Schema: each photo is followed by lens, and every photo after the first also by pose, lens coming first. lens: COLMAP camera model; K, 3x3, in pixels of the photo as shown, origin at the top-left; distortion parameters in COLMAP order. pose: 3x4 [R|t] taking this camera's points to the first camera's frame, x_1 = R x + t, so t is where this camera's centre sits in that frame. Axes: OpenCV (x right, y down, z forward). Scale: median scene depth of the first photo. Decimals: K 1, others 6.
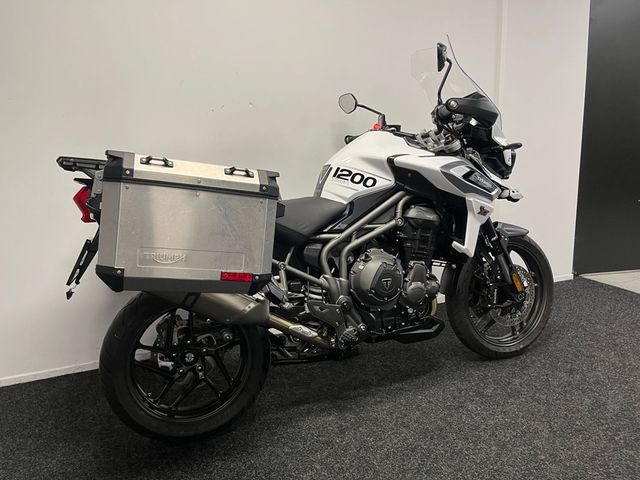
lens RADIAL K [[489.1, 0, 317.8], [0, 489.1, 246.2], [0, 0, 1]] dist [0.069587, -0.088398]
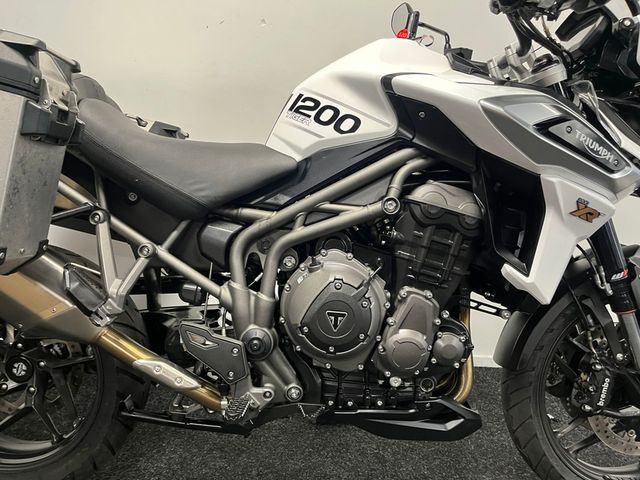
lens RADIAL K [[489.1, 0, 314.9], [0, 489.1, 243.7], [0, 0, 1]] dist [0.069587, -0.088398]
pose [[0.928135, 0.159762, -0.336216, 0.270591], [-0.164527, 0.986266, 0.014469, -0.005690], [0.333910, 0.041887, 0.941674, 0.494425]]
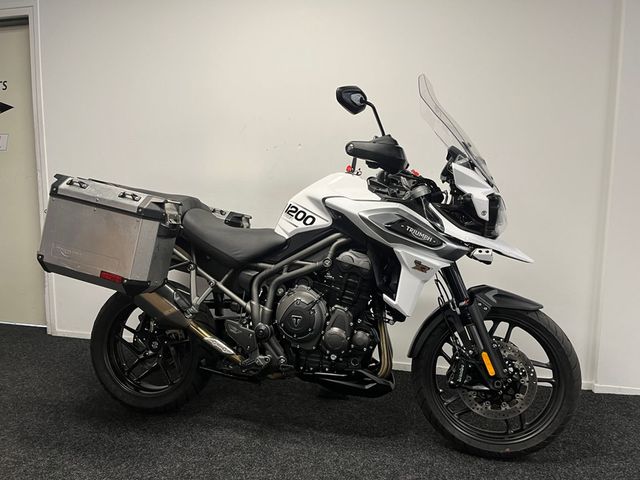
lens RADIAL K [[489.1, 0, 313.7], [0, 489.1, 238.7], [0, 0, 1]] dist [0.069587, -0.088398]
pose [[0.811311, 0.120848, -0.571989, 0.702603], [-0.173126, 0.984181, -0.037629, -0.055613], [0.558393, 0.129555, 0.819398, 0.168340]]
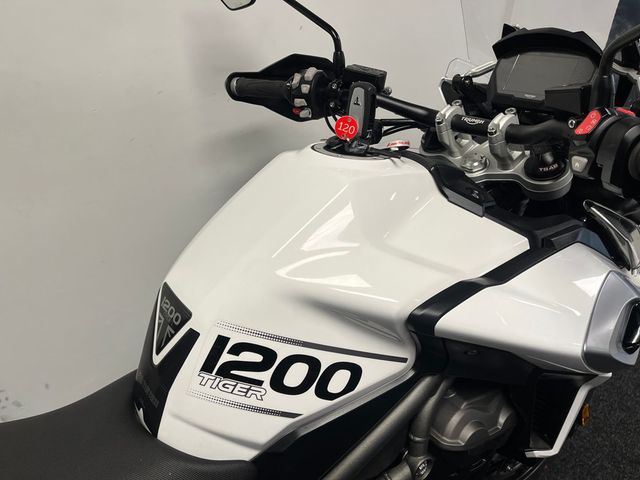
lens RADIAL K [[489.1, 0, 321.4], [0, 489.1, 238.5], [0, 0, 1]] dist [0.069587, -0.088398]
pose [[0.966043, -0.066601, 0.249650, 0.031519], [-0.025751, 0.936581, 0.349503, -0.303493], [-0.257095, -0.344063, 0.903063, 0.772658]]
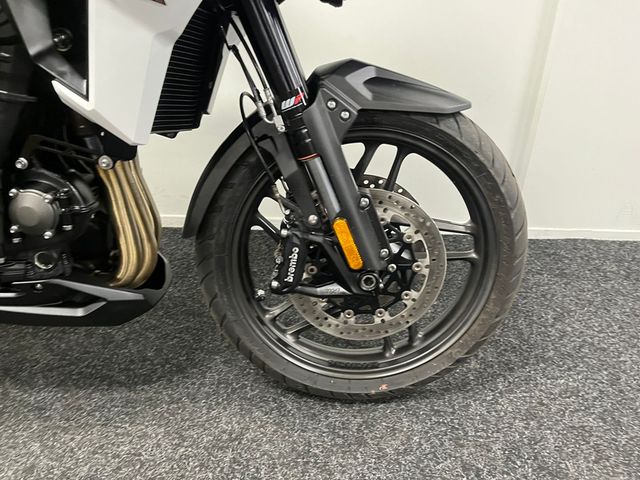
lens RADIAL K [[489.1, 0, 324.1], [0, 489.1, 243.1], [0, 0, 1]] dist [0.069587, -0.088398]
pose [[0.923500, 0.234241, -0.303774, 0.567793], [-0.147412, 0.947810, 0.282713, -0.026701], [0.354143, -0.216306, 0.909832, 0.778116]]
